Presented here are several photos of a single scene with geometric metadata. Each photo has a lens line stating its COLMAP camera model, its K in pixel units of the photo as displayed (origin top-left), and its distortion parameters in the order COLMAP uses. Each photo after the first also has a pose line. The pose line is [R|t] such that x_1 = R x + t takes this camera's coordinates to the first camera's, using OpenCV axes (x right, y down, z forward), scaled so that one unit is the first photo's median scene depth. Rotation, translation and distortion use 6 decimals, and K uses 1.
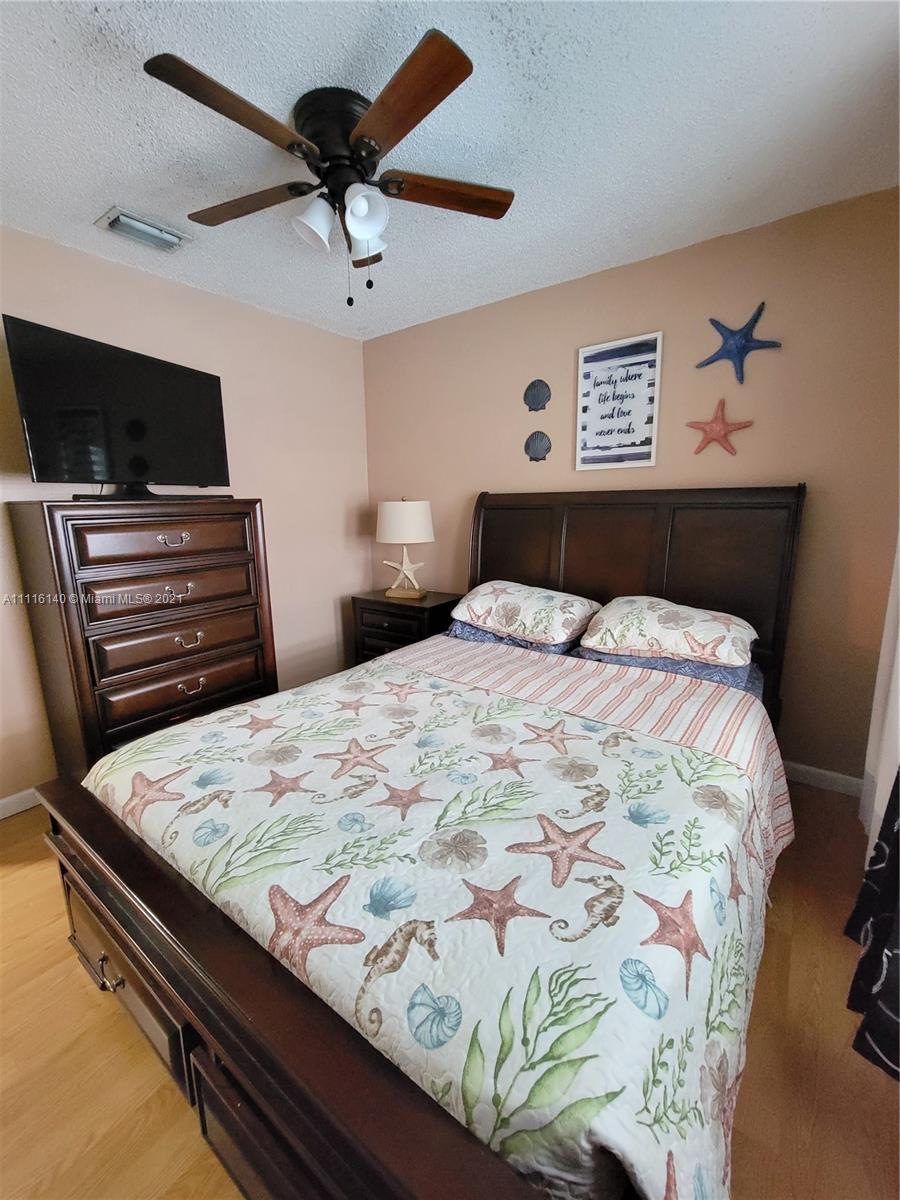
lens RADIAL K [[507.1, 0, 450.0], [0, 507.1, 600.0], [0, 0, 1]] dist [0.001470, -0.000028]
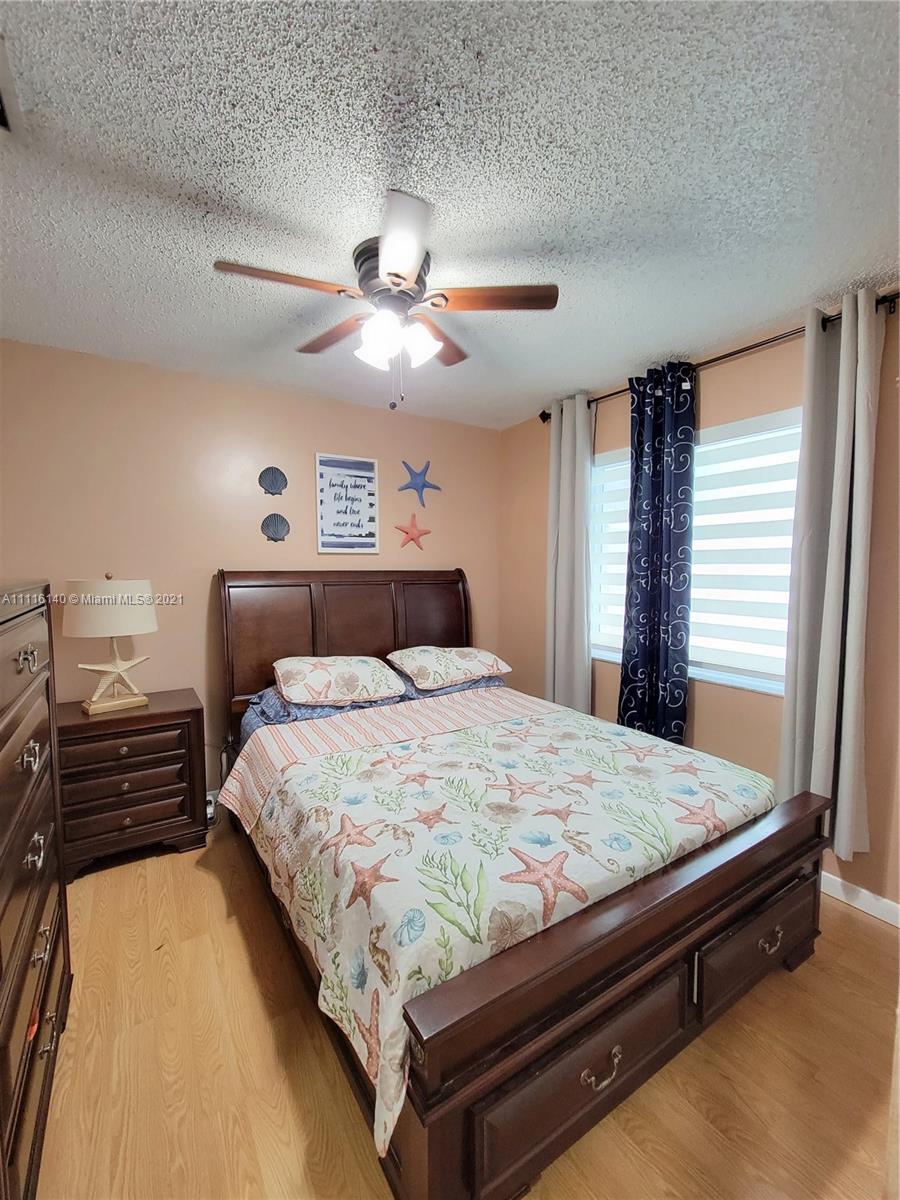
lens RADIAL K [[507.1, 0, 450.0], [0, 507.1, 600.0], [0, 0, 1]] dist [0.001470, -0.000028]
pose [[0.338461, -0.042619, 0.940015, -0.825782], [0.175292, 0.984343, -0.018487, -0.086527], [-0.924509, 0.171035, 0.340633, 0.397597]]
